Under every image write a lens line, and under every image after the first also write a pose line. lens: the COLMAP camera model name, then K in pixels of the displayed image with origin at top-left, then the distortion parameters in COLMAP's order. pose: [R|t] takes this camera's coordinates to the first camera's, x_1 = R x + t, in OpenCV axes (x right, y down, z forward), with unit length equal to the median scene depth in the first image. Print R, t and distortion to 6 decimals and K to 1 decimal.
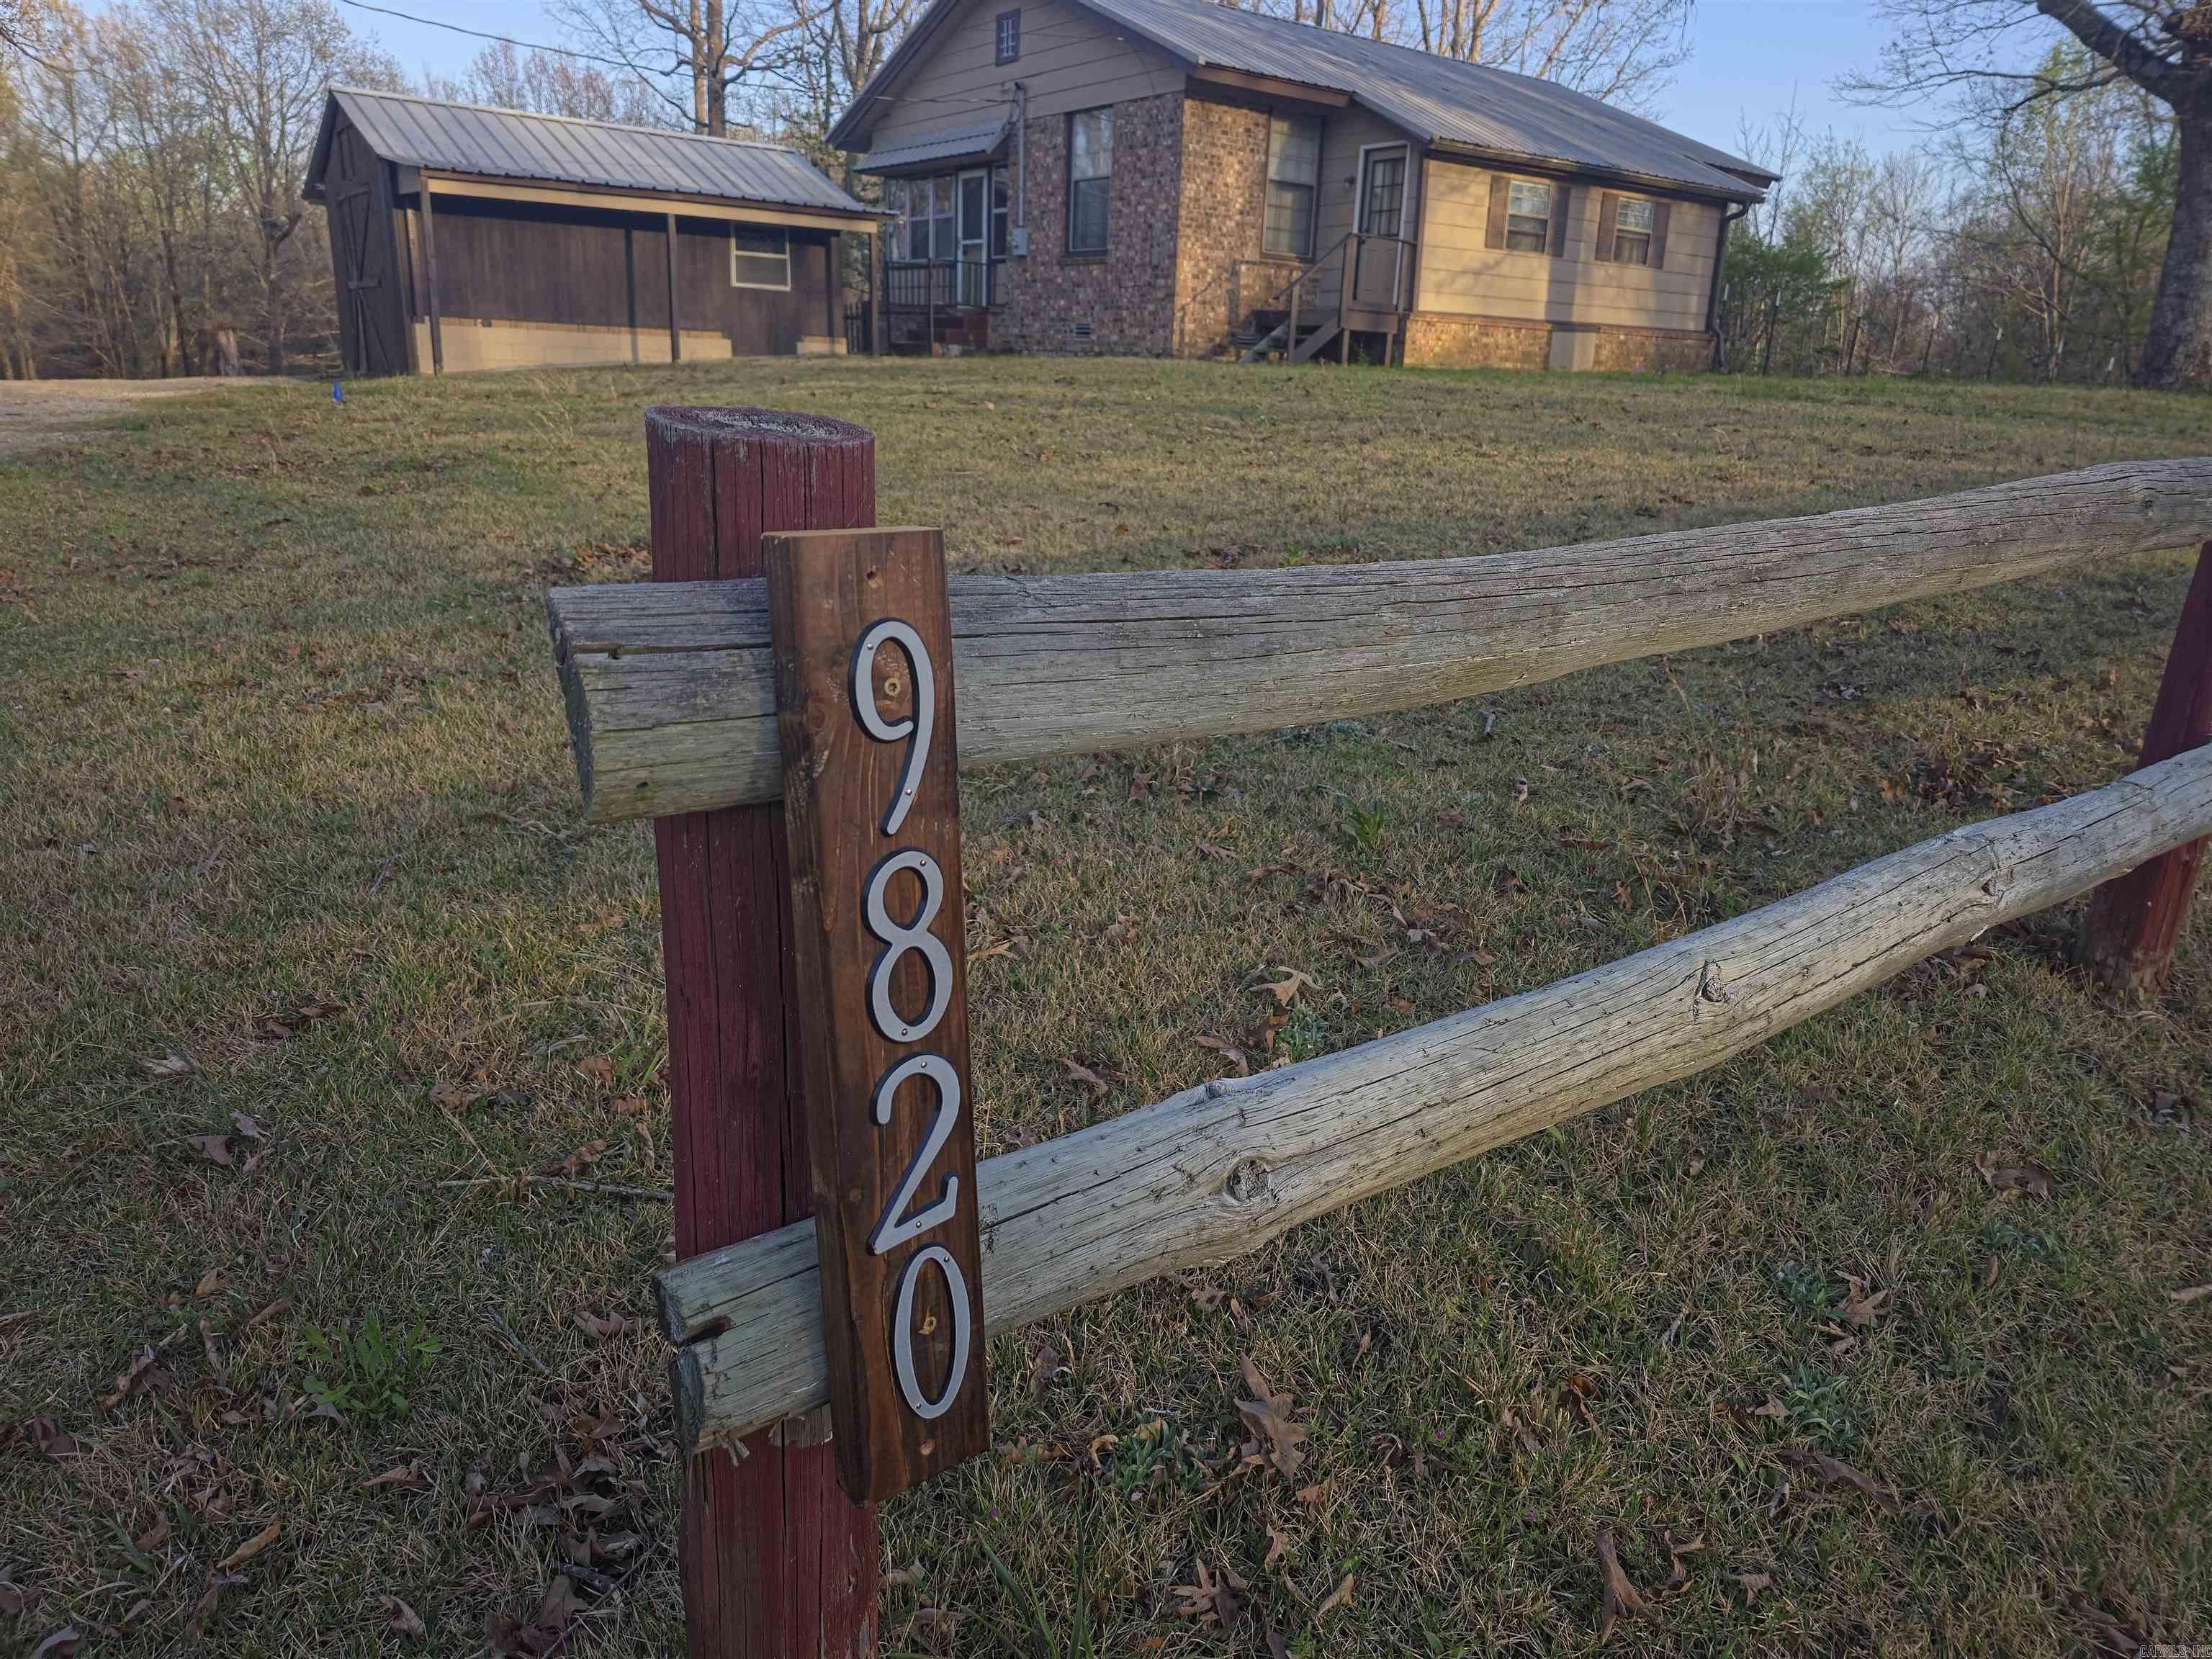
lens RADIAL K [[1477.4, 0, 1137.0], [0, 1477.4, 807.2], [0, 0, 1]] dist [0.044176, -0.051520]
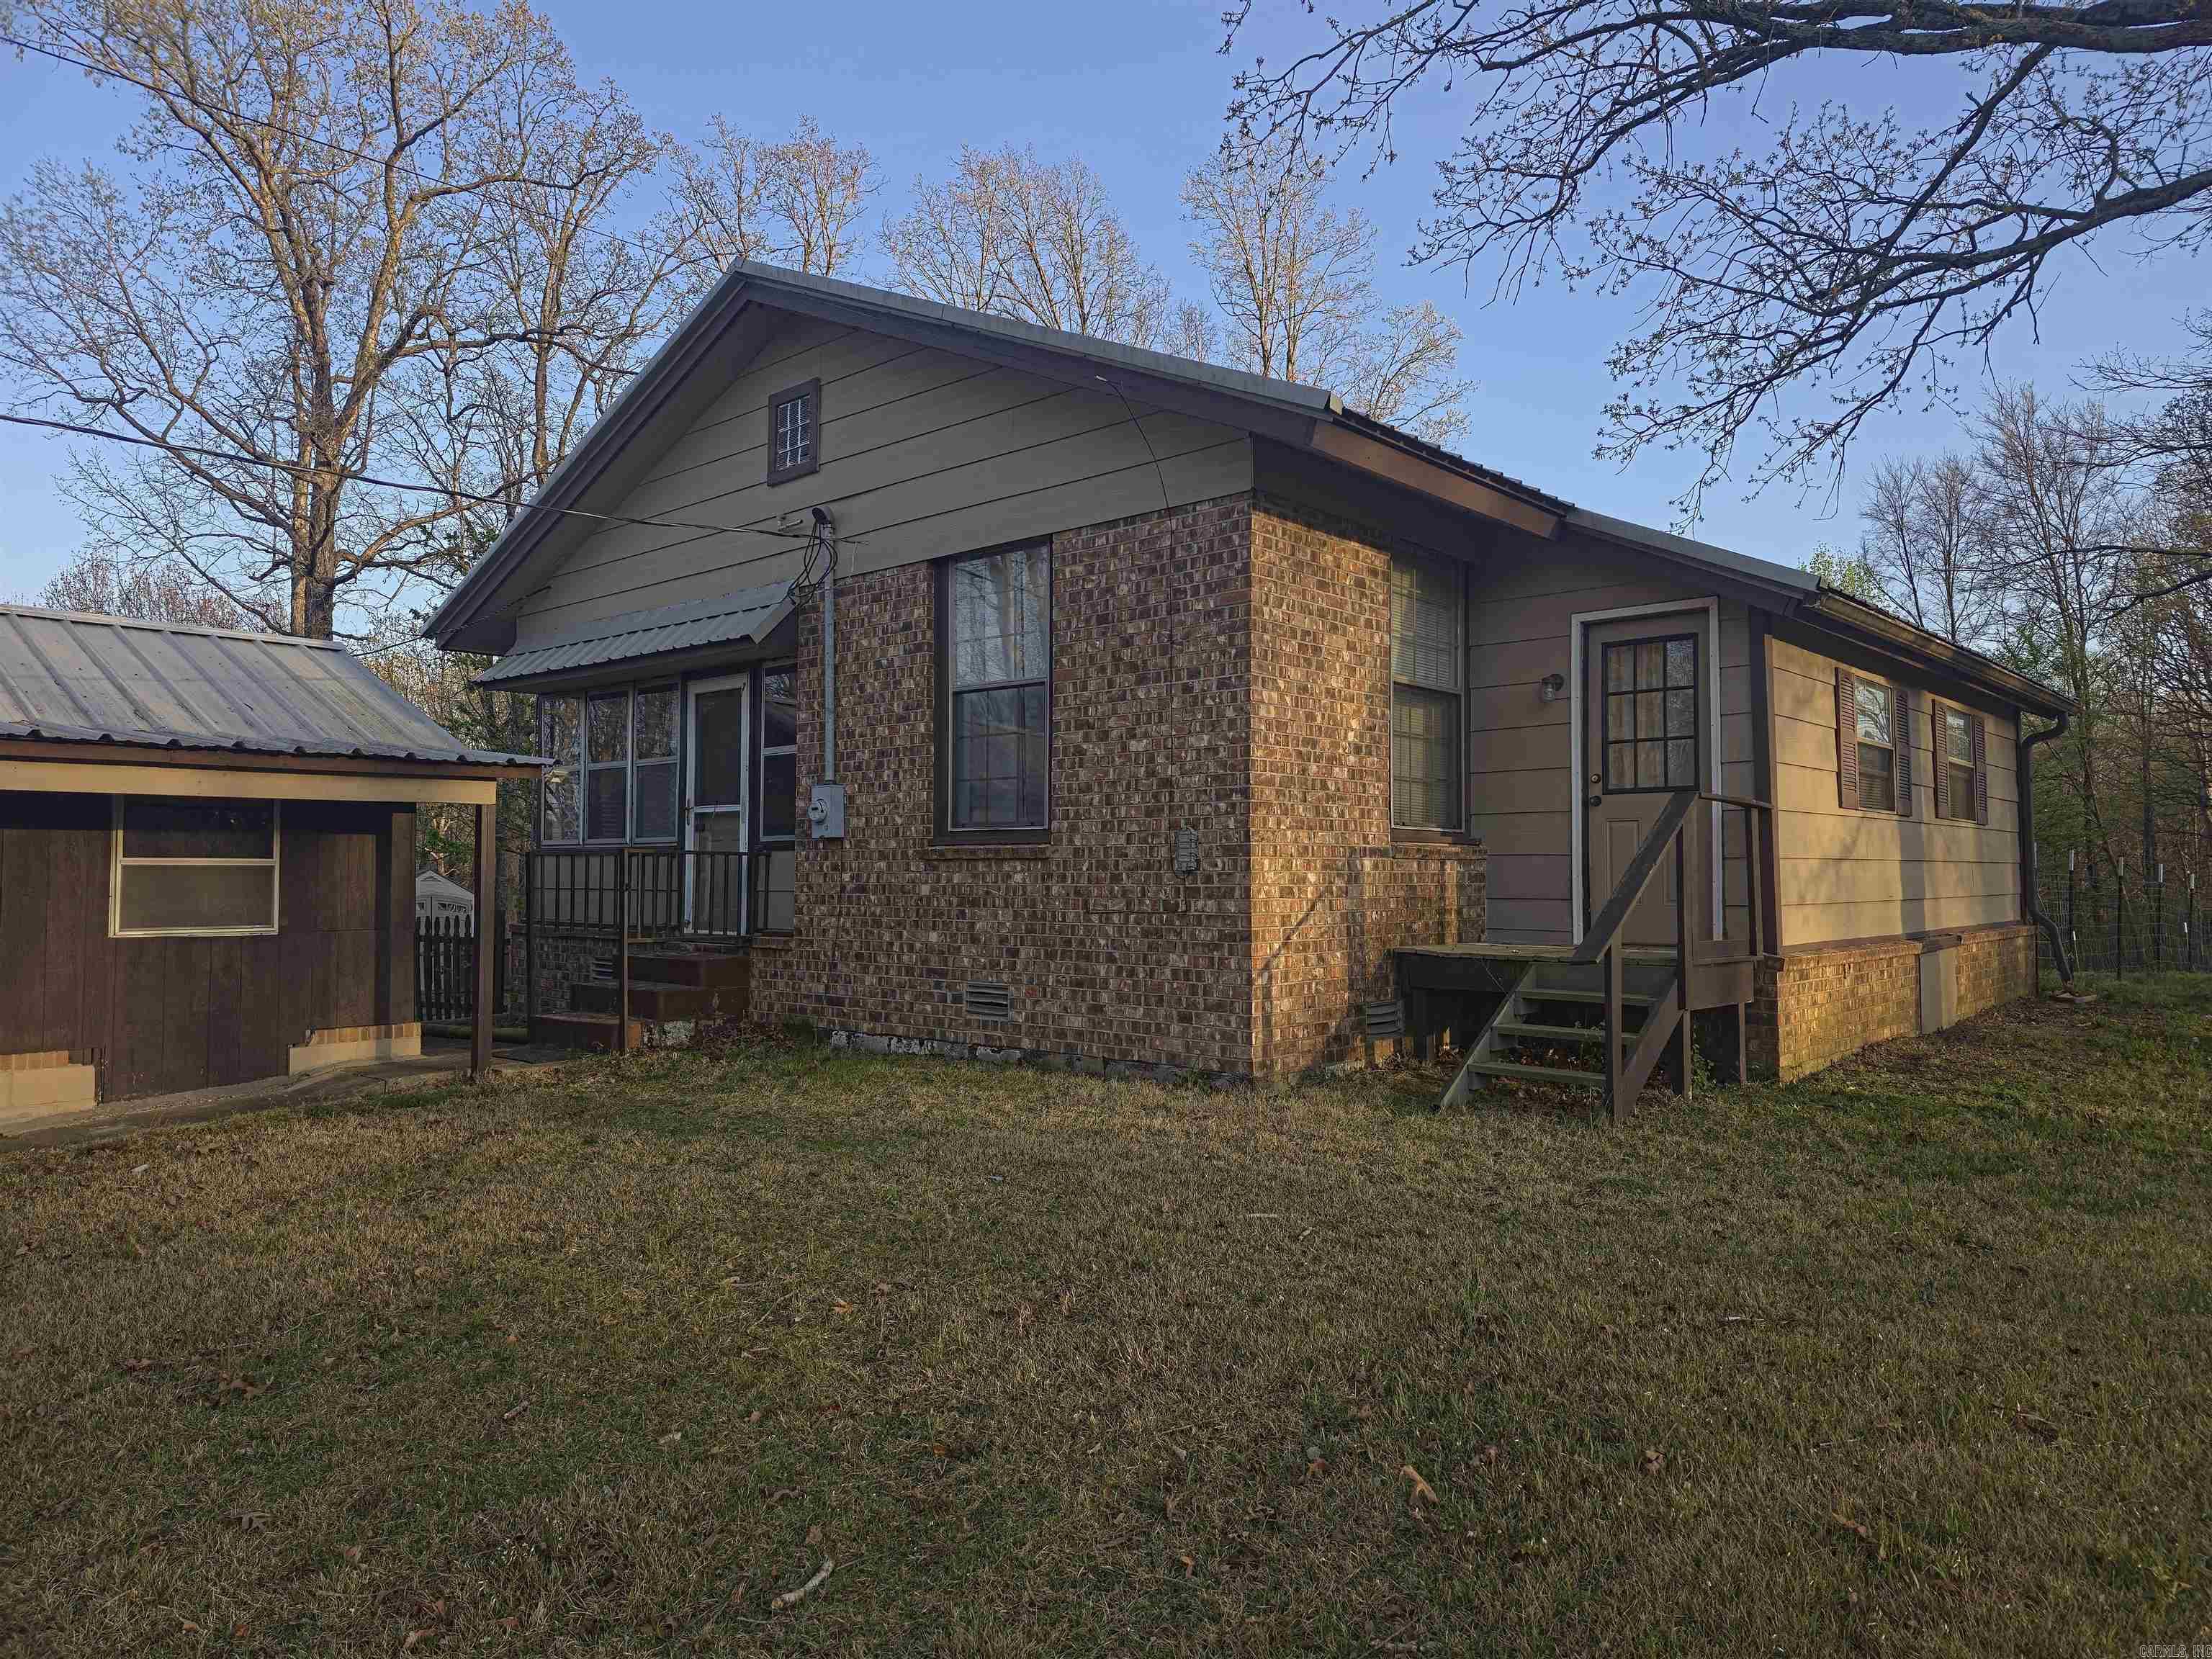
lens RADIAL K [[1470.7, 0, 1167.1], [0, 1470.7, 825.2], [0, 0, 1]] dist [0.072233, -0.087457]
pose [[0.976824, -0.031214, 0.211755, -0.077825], [0.095723, 0.948572, -0.301742, -0.239407], [-0.191446, 0.315019, 0.929576, 0.579928]]
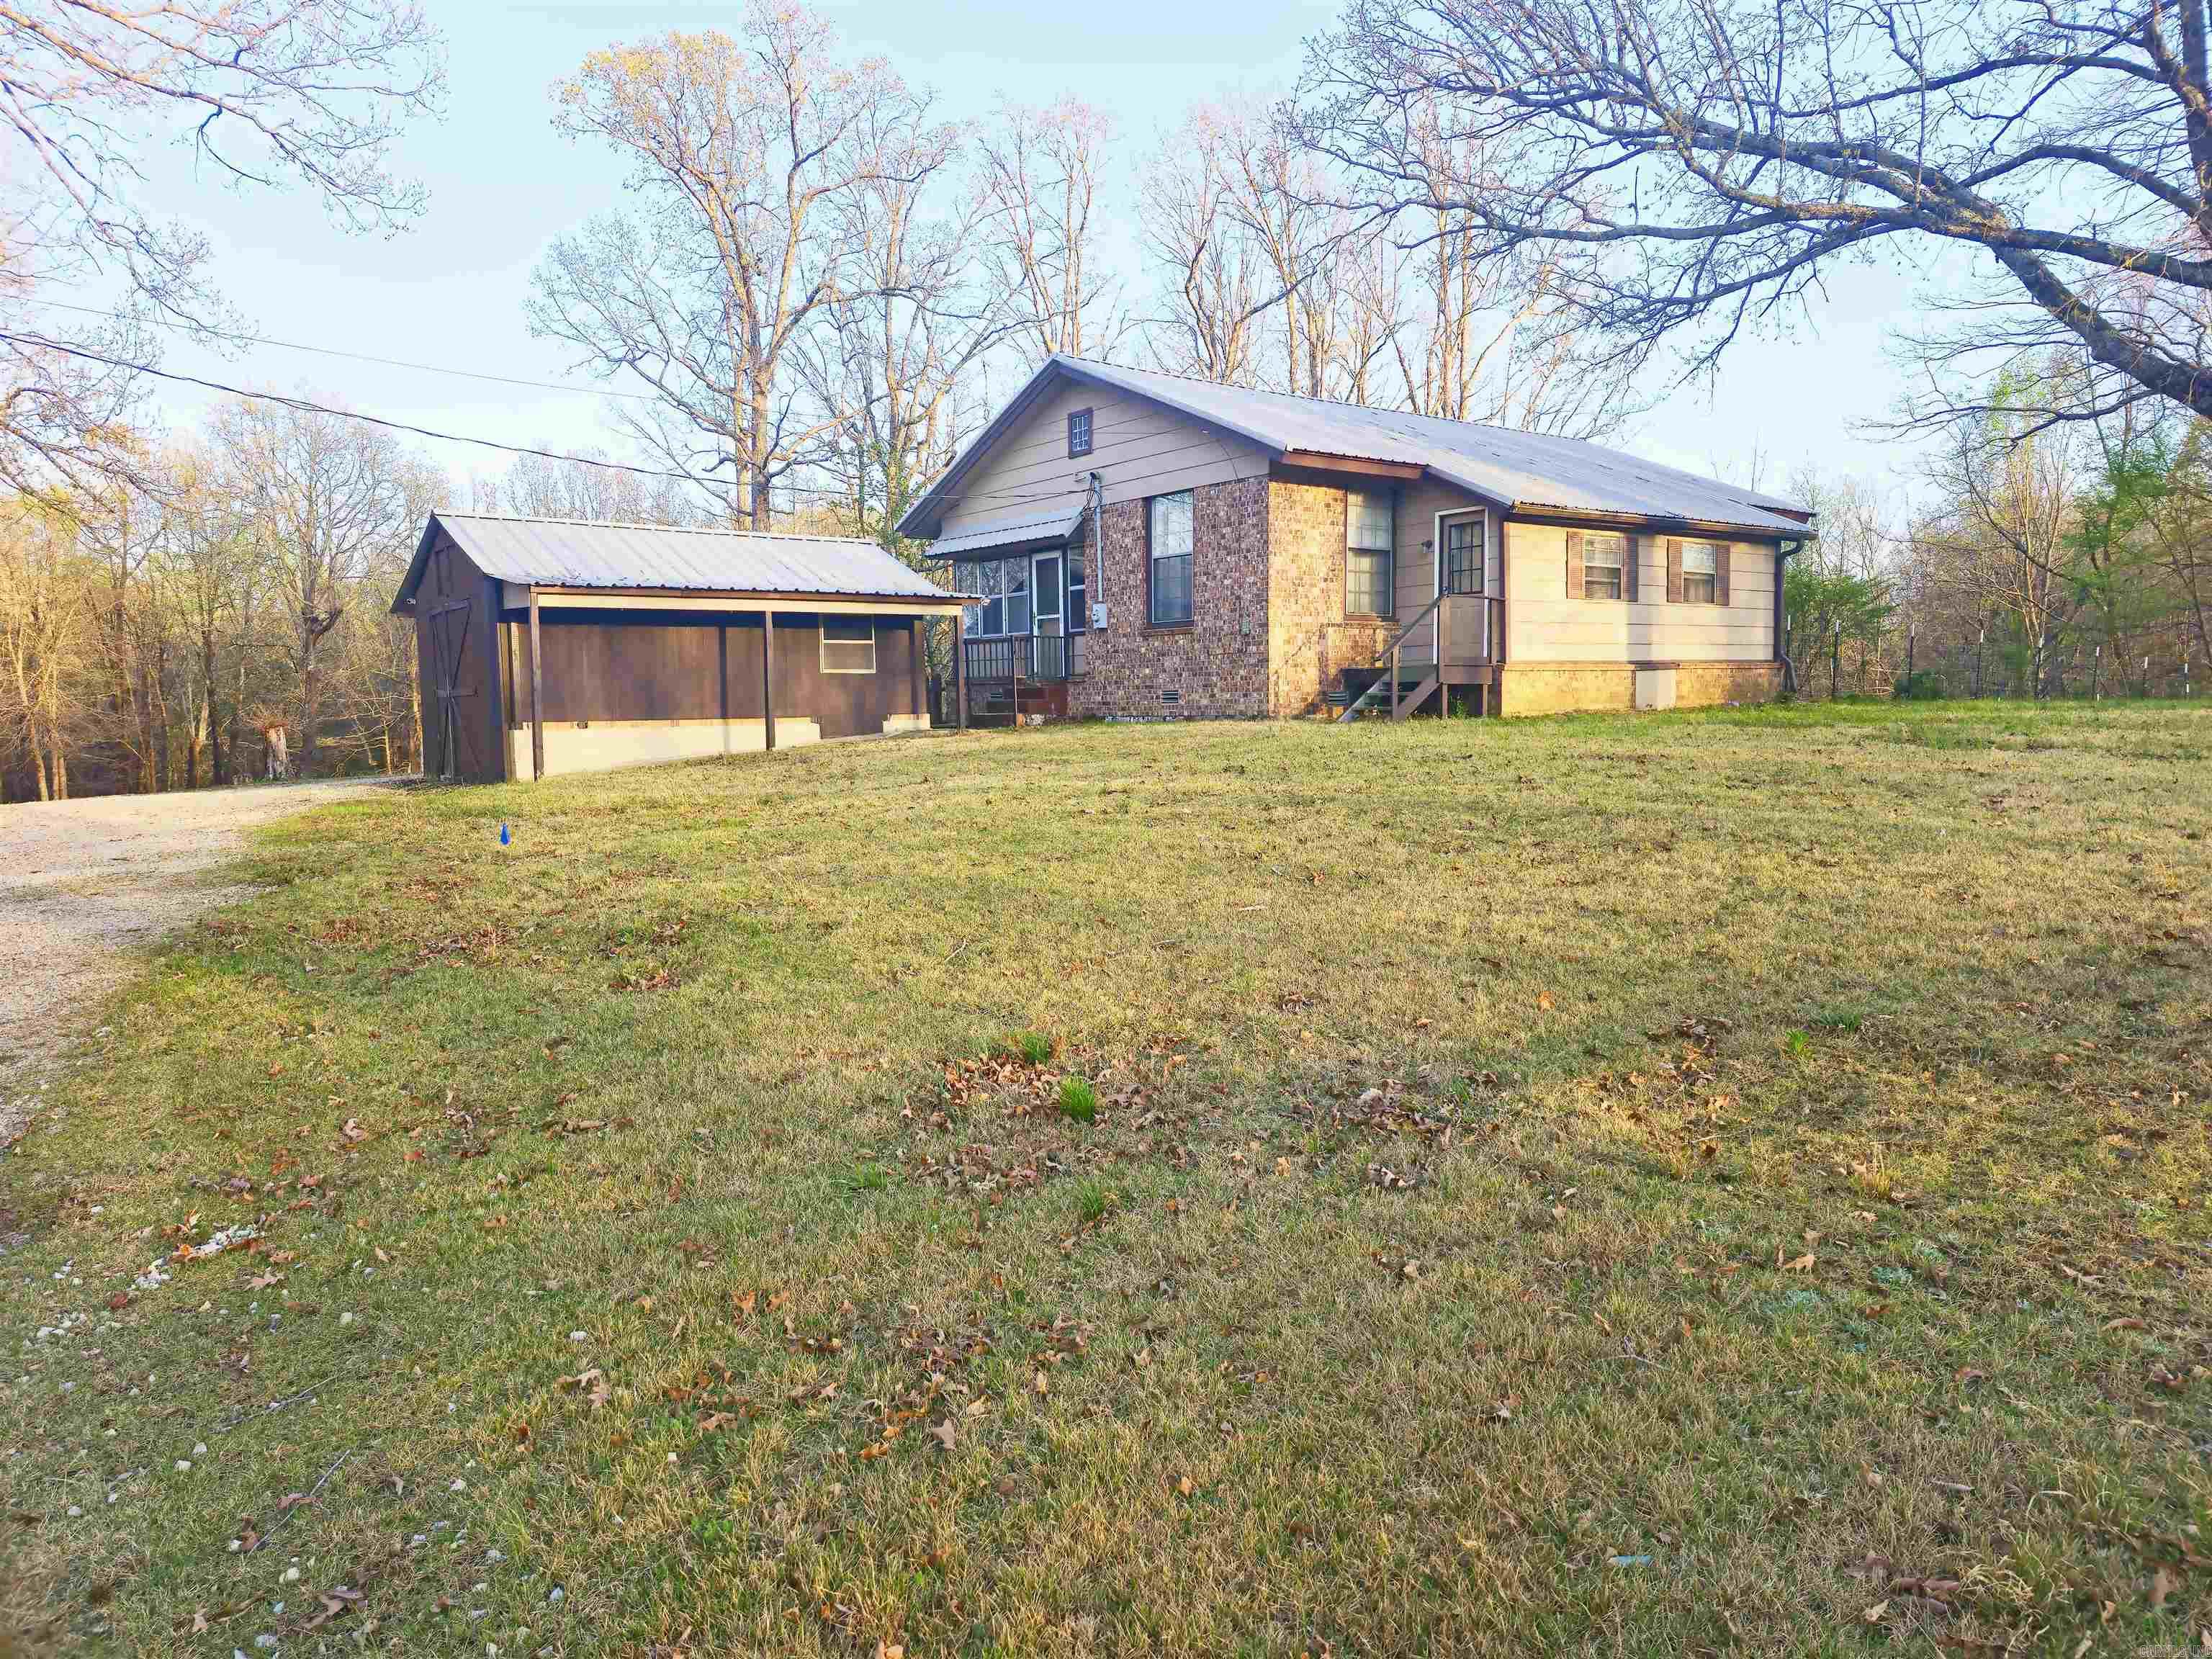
lens RADIAL K [[1459.8, 0, 1146.0], [0, 1459.8, 821.1], [0, 0, 1]] dist [0.107129, -0.152595]
pose [[0.998296, -0.056492, 0.014611, -0.074707], [0.058275, 0.977991, -0.200341, -0.039500], [-0.002971, 0.200851, 0.979617, 0.038991]]
